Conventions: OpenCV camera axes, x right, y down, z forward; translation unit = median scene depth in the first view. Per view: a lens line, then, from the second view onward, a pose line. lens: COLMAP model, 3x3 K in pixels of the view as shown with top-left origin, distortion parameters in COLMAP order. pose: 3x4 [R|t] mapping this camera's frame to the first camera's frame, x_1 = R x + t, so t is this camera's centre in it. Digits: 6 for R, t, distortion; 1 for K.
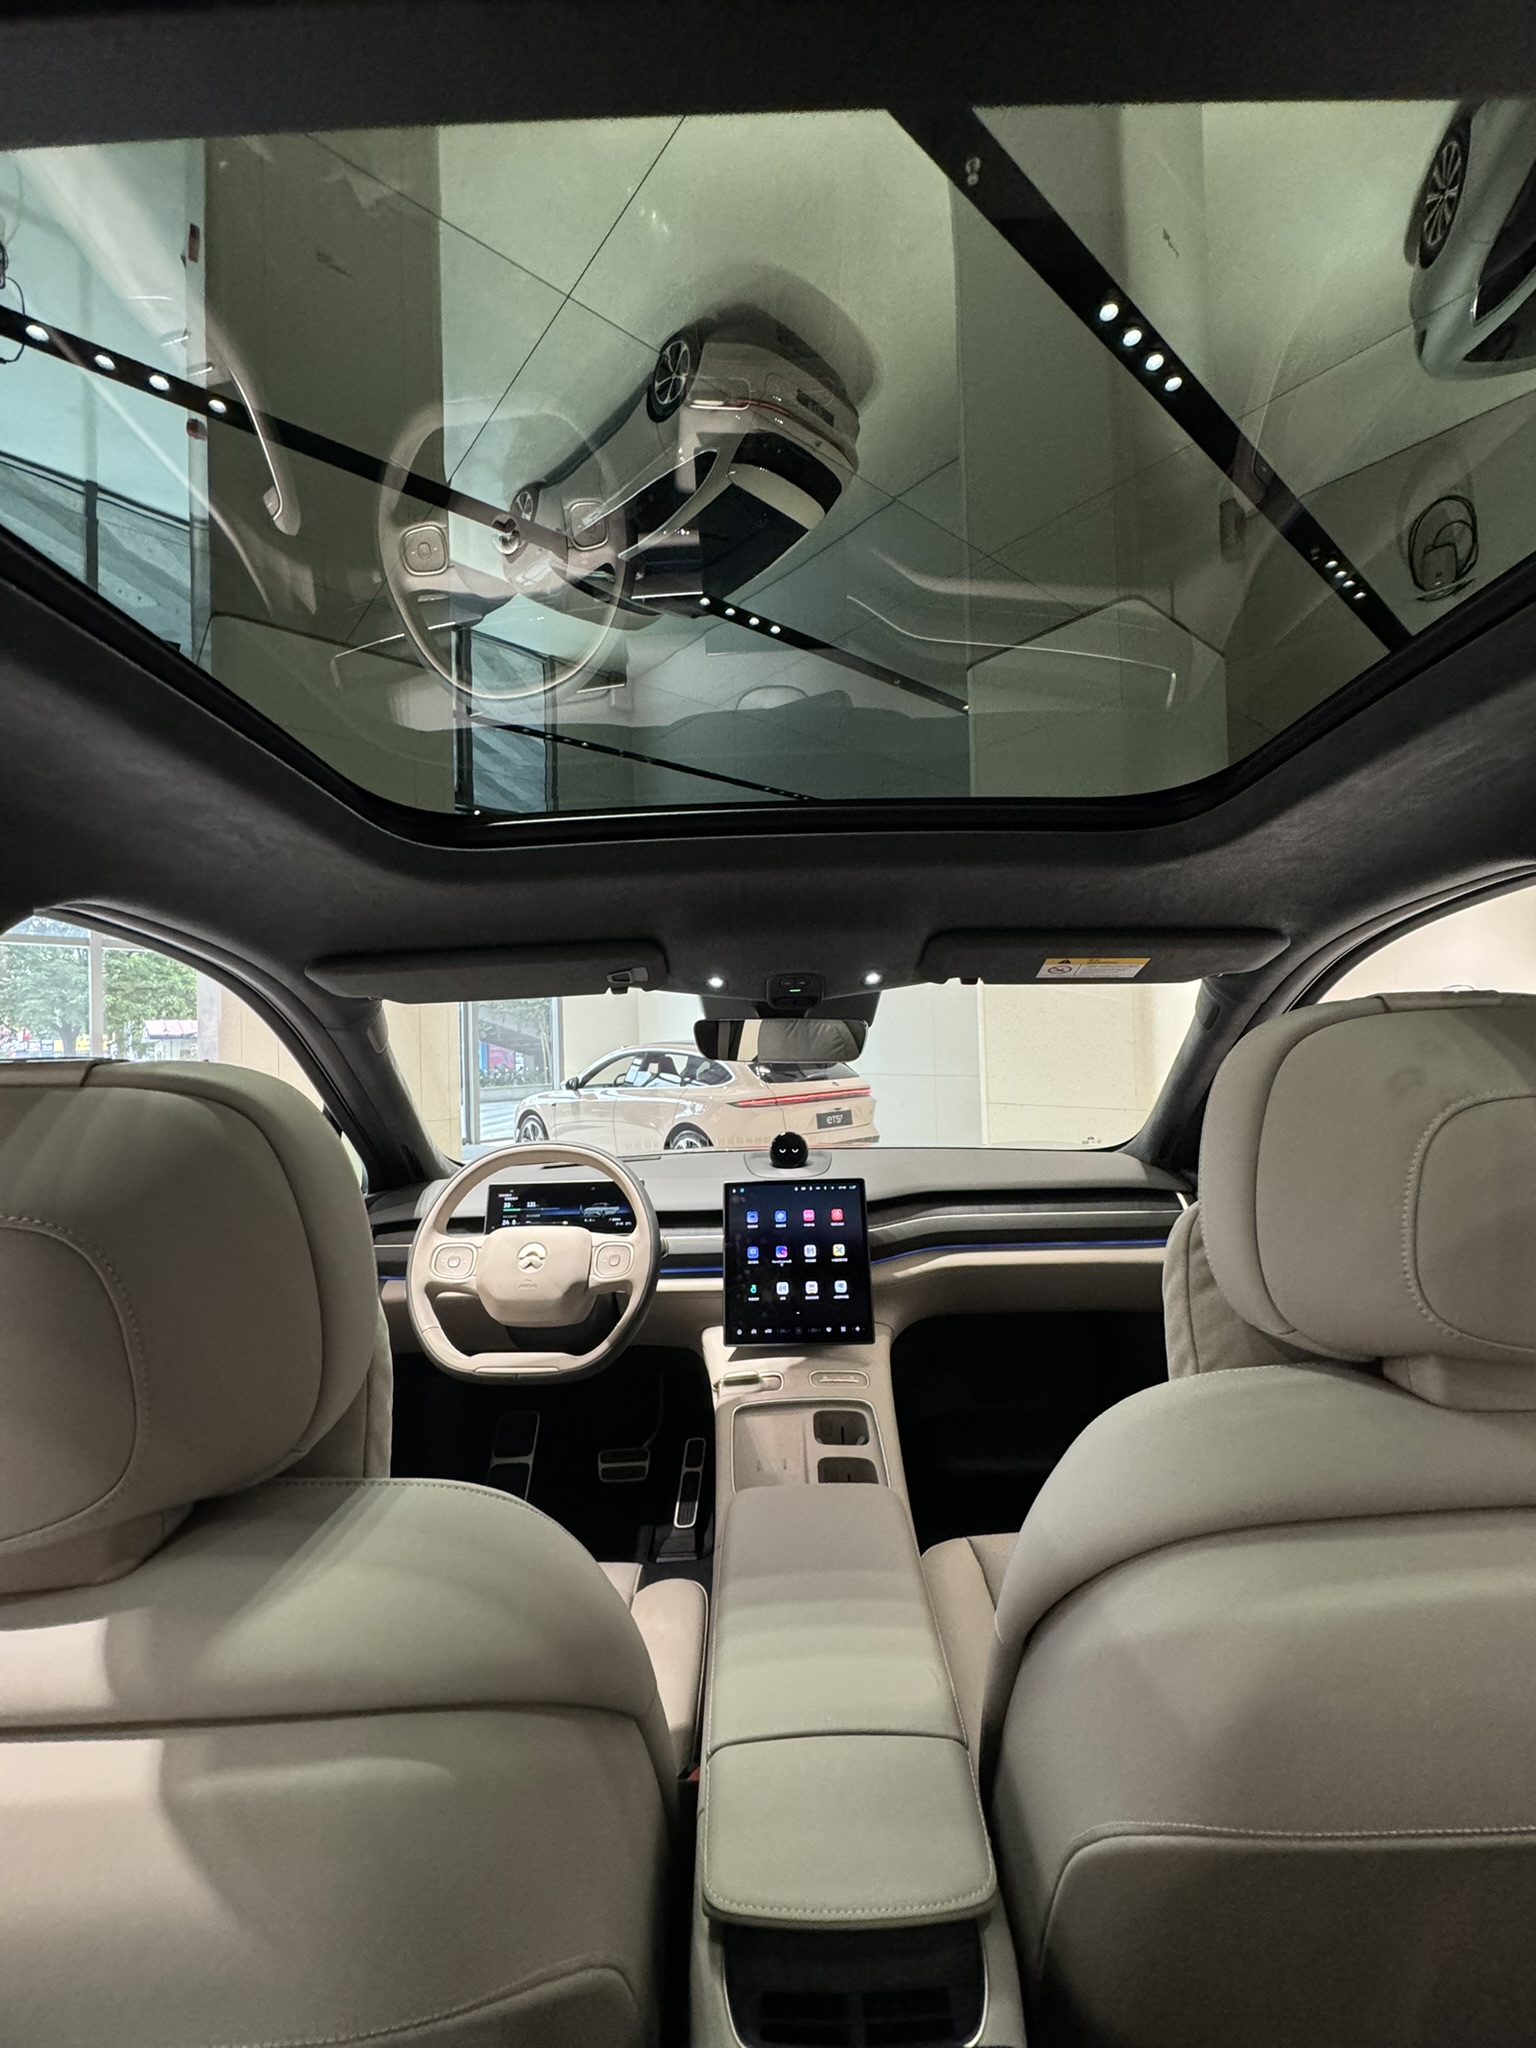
lens RADIAL K [[808.9, 0, 776.7], [0, 808.9, 1018.7], [0, 0, 1]] dist [-0.003020, -0.000392]
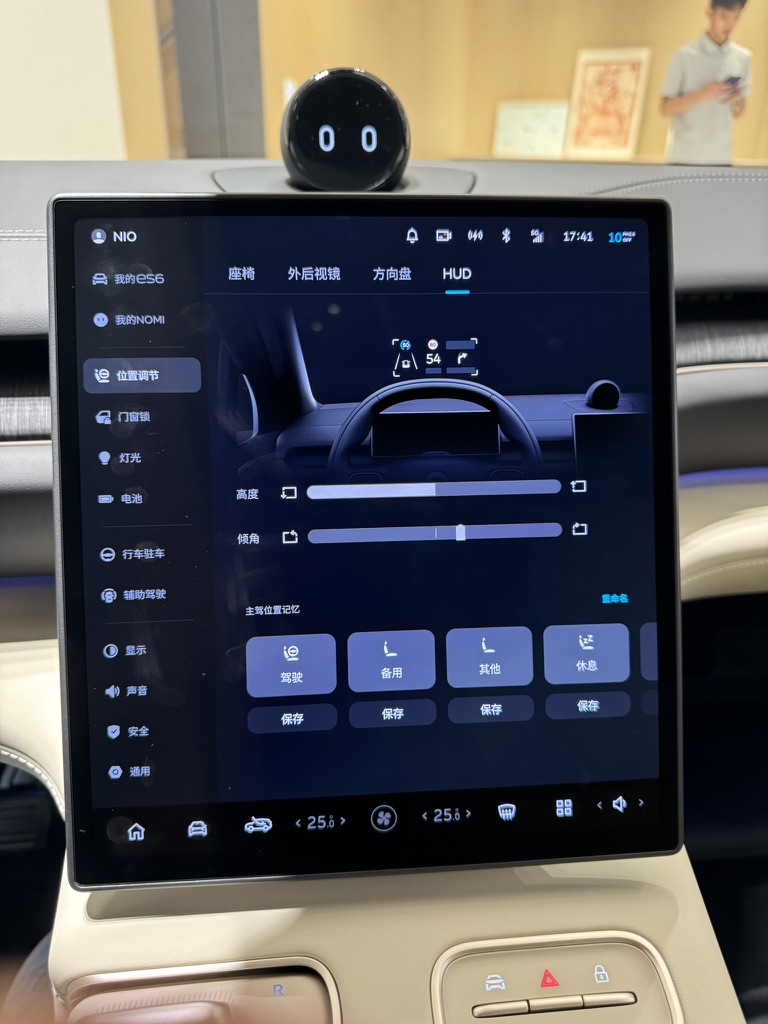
lens RADIAL K [[750.8, 0, 391.1], [0, 750.8, 511.3], [0, 0, 1]] dist [-0.030326, -0.001014]
pose [[0.994639, -0.003763, 0.103340, 0.006513], [-0.044539, 0.886304, 0.460958, 0.203432], [-0.093326, -0.463090, 0.881384, 0.869668]]
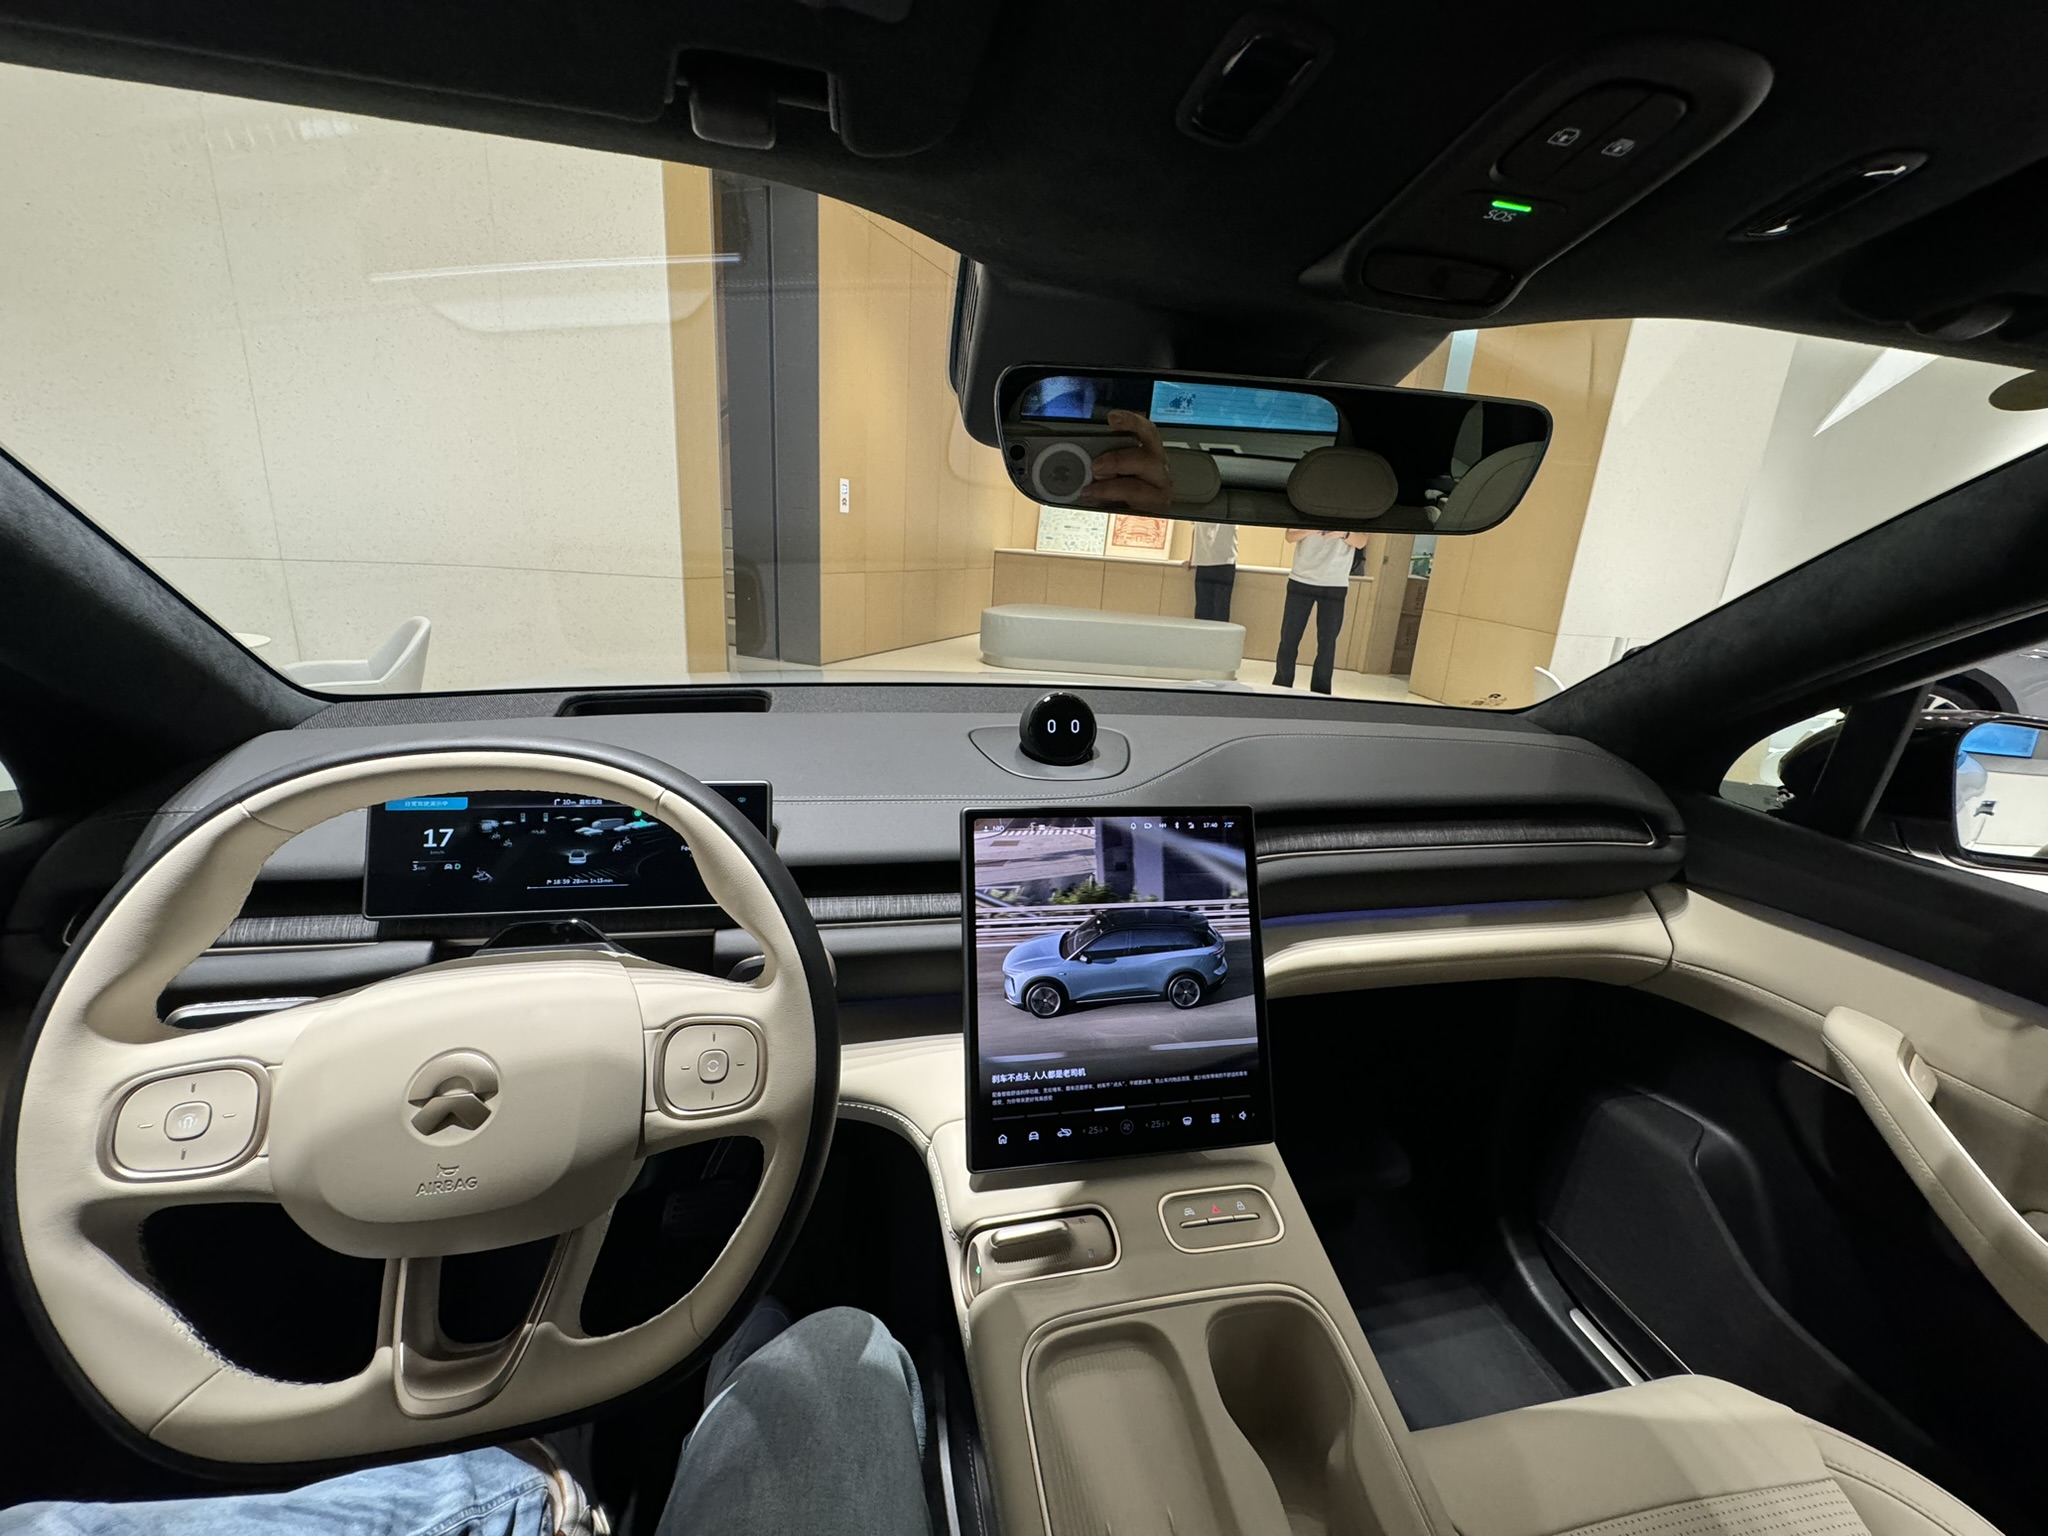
lens RADIAL K [[808.9, 0, 1019.6], [0, 808.9, 764.0], [0, 0, 1]] dist [-0.003020, -0.000392]
pose [[0.973512, 0.027366, 0.226992, -0.153043], [-0.097723, 0.947360, 0.304894, 0.045009], [-0.206699, -0.319000, 0.924940, 0.661380]]
